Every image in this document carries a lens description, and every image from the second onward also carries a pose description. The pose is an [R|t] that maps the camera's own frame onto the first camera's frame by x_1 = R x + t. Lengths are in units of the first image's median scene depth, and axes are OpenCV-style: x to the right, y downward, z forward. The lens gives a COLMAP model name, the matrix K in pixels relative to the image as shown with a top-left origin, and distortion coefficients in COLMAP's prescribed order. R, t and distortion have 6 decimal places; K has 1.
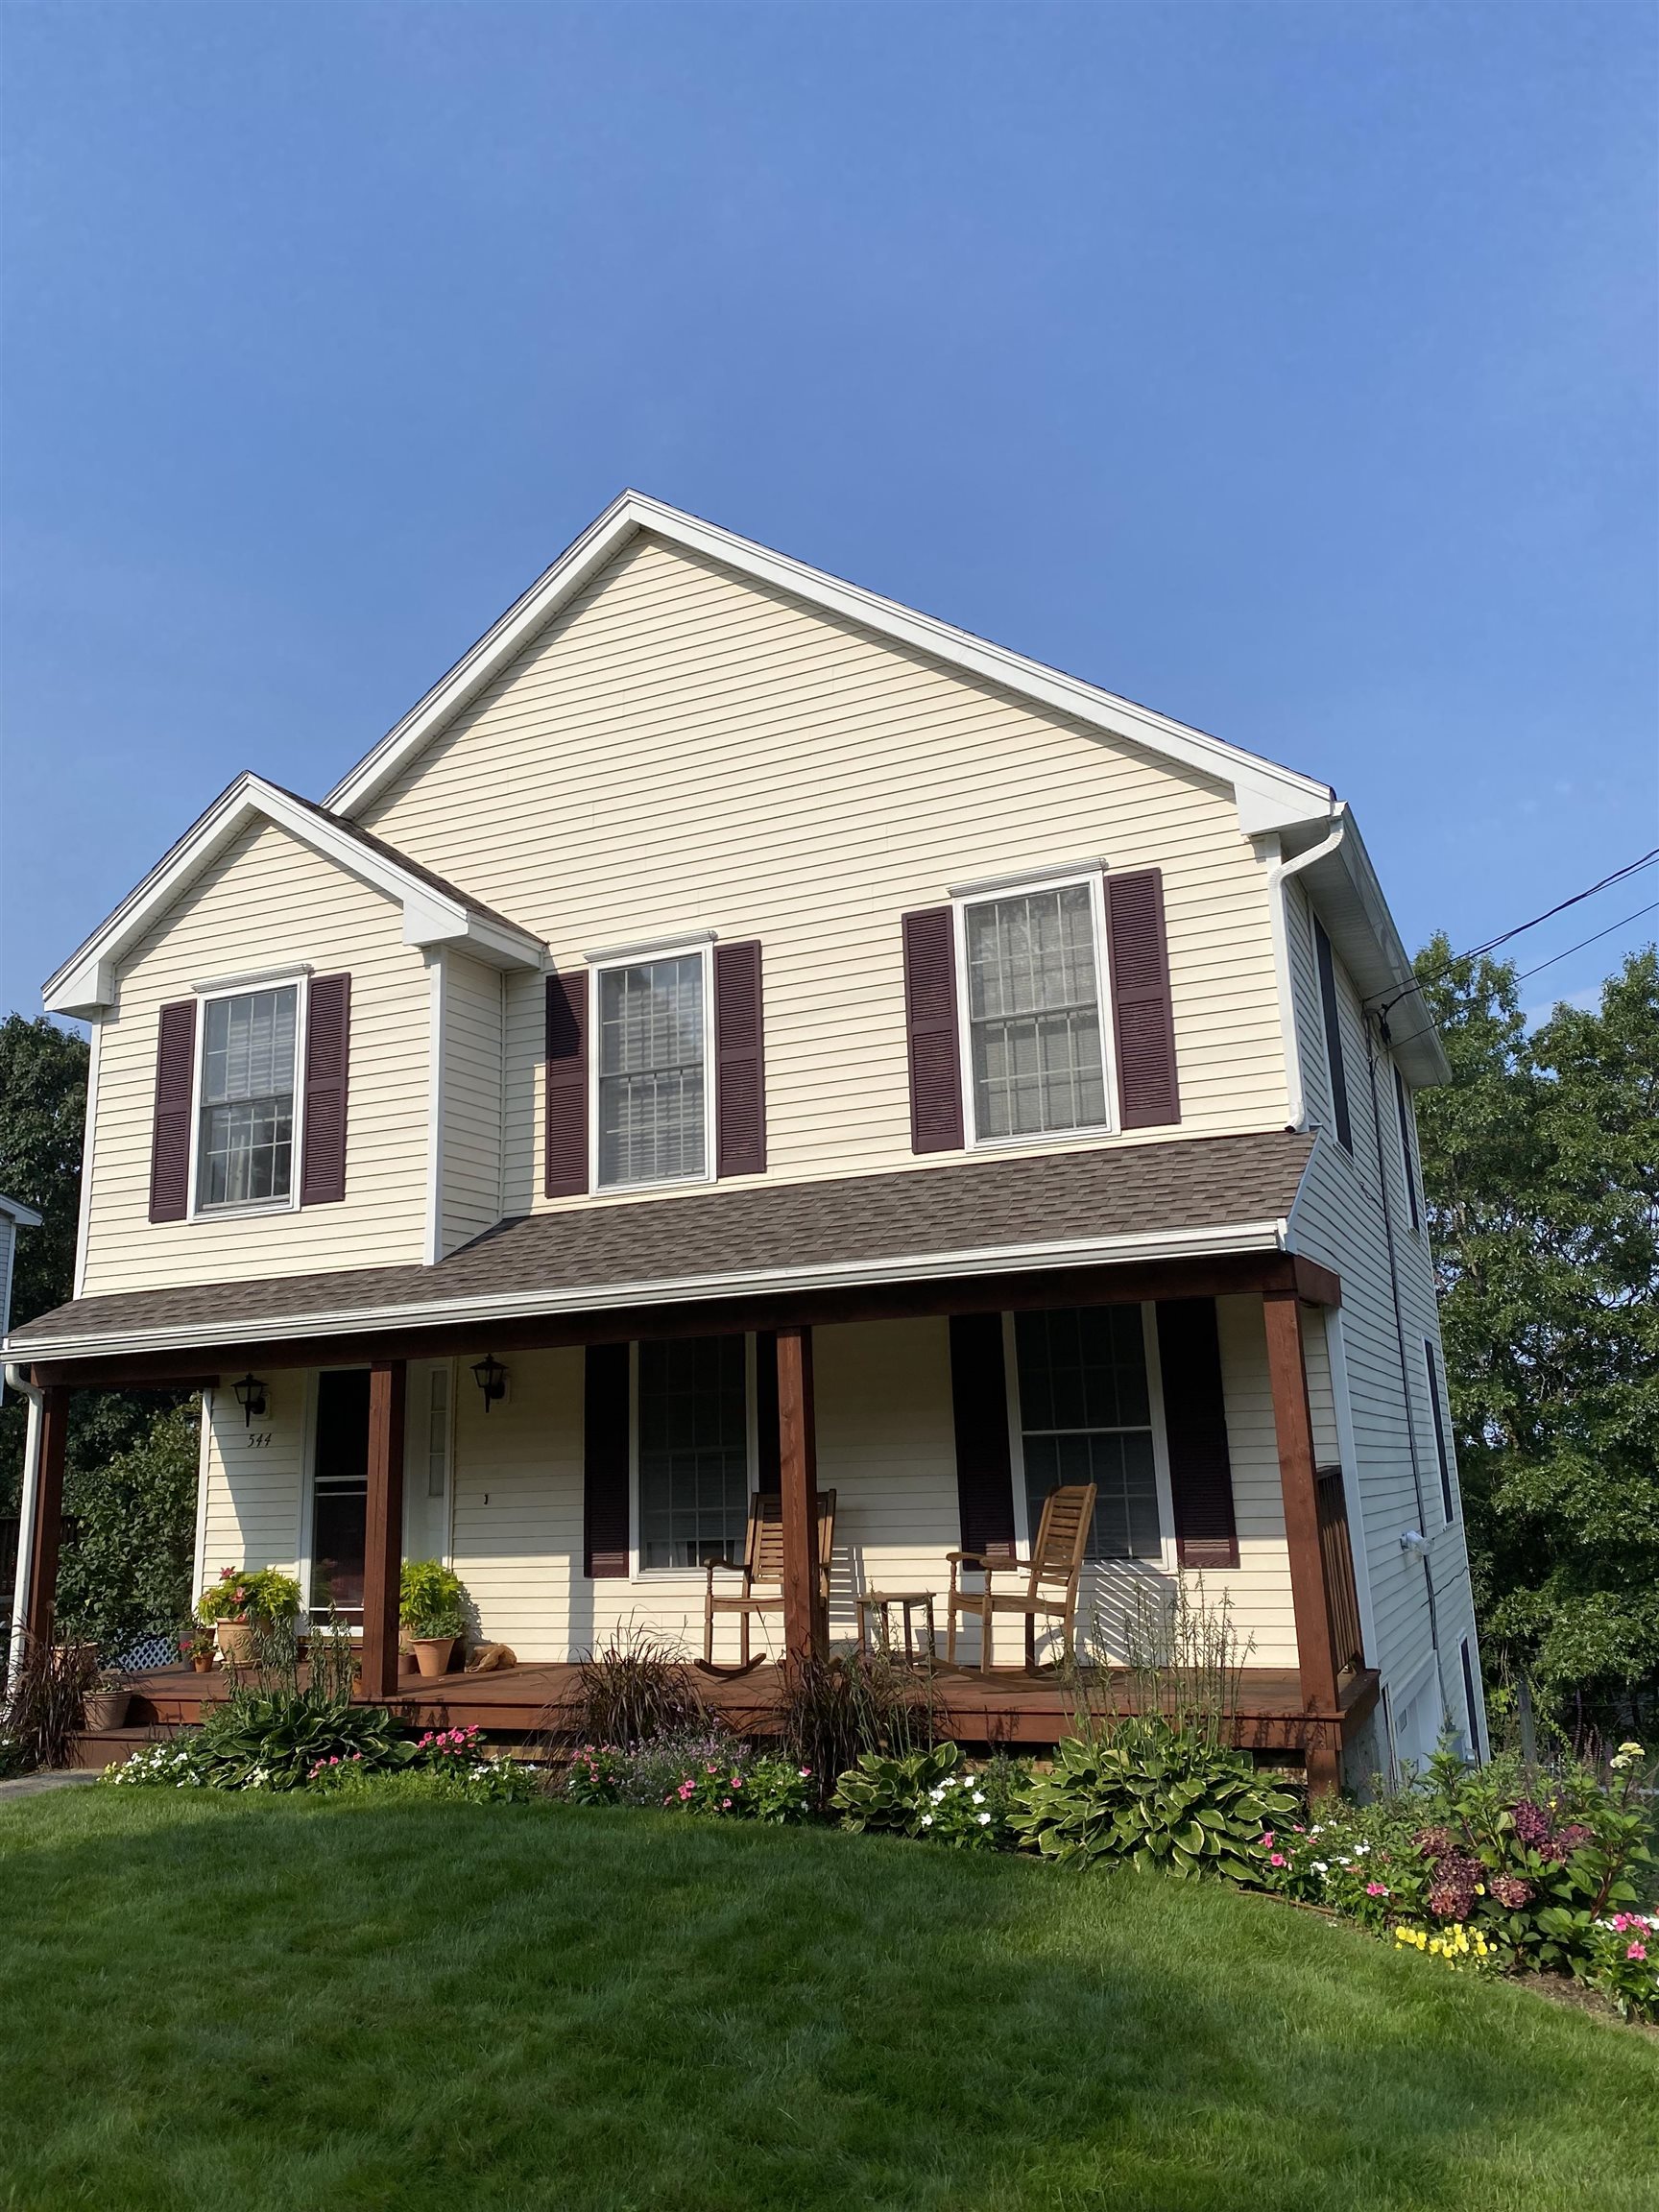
lens RADIAL K [[1684.7, 0, 819.2], [0, 1684.7, 1098.8], [0, 0, 1]] dist [0.049929, -0.061980]
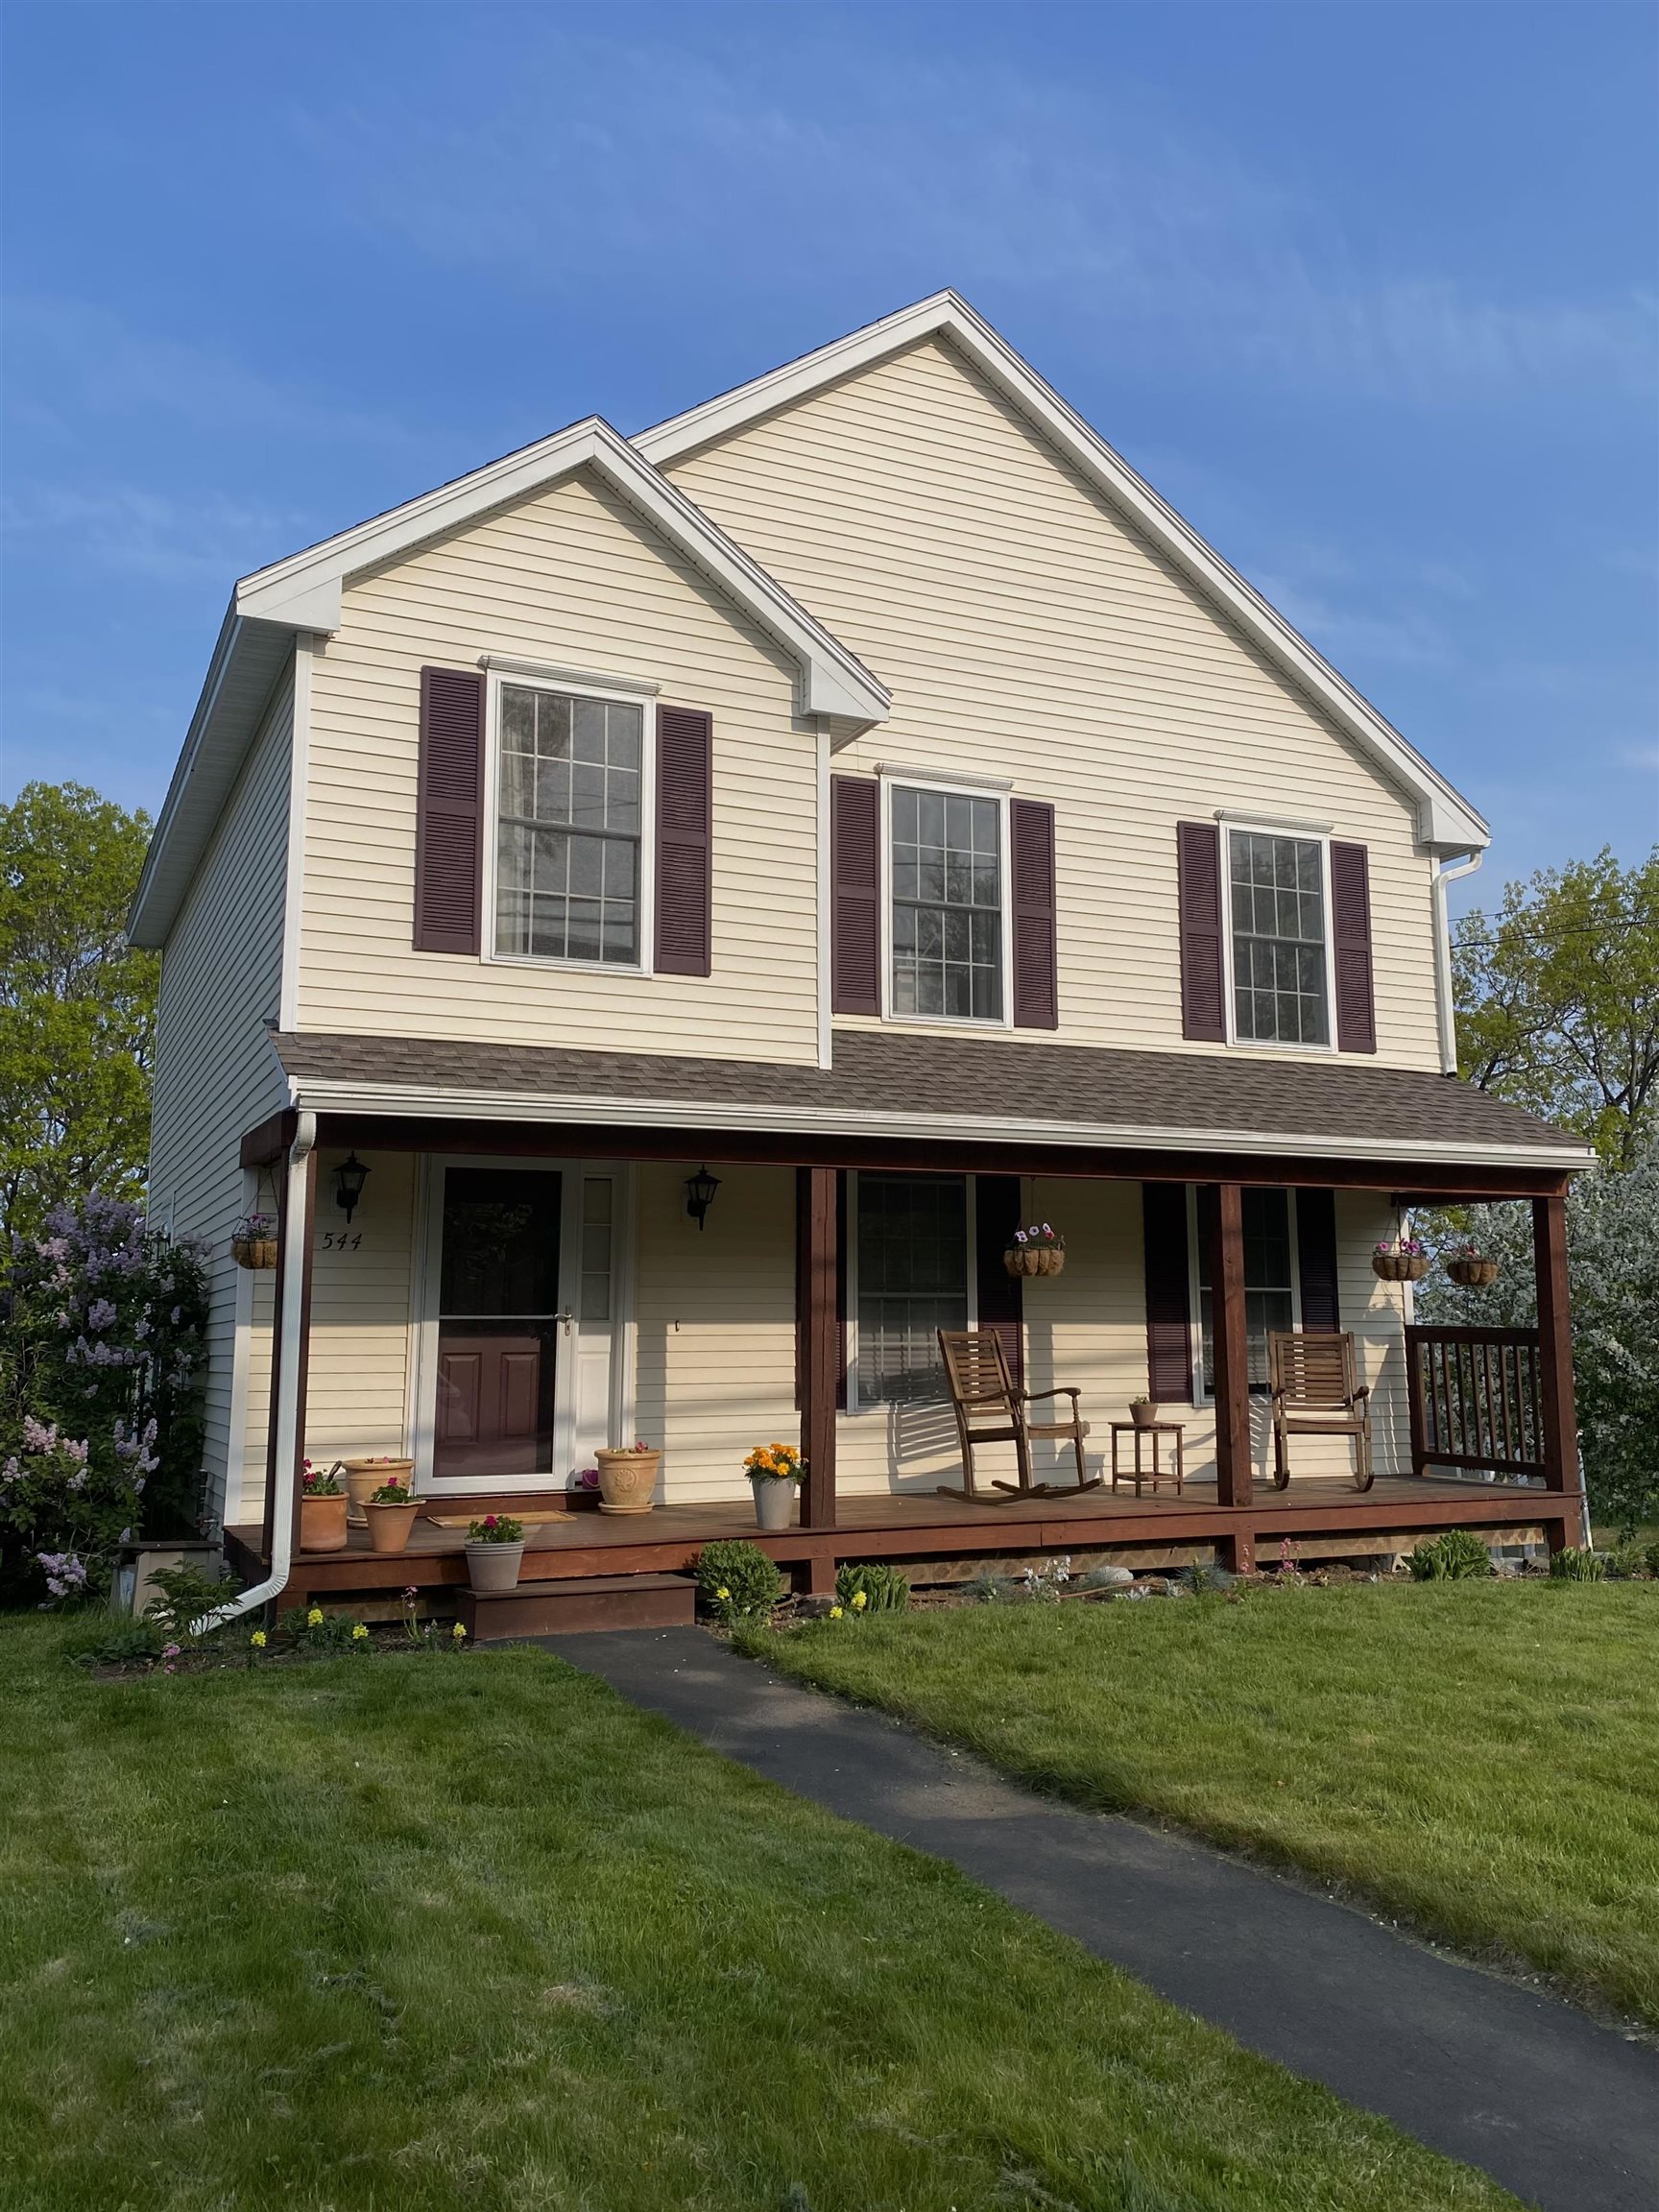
lens RADIAL K [[1684.7, 0, 816.0], [0, 1684.7, 1099.4], [0, 0, 1]] dist [0.049929, -0.061980]
pose [[0.686456, 0.134511, 0.714622, -0.876778], [-0.187414, 0.982269, -0.004862, 0.118882], [-0.702605, -0.130592, 0.699494, 0.365964]]
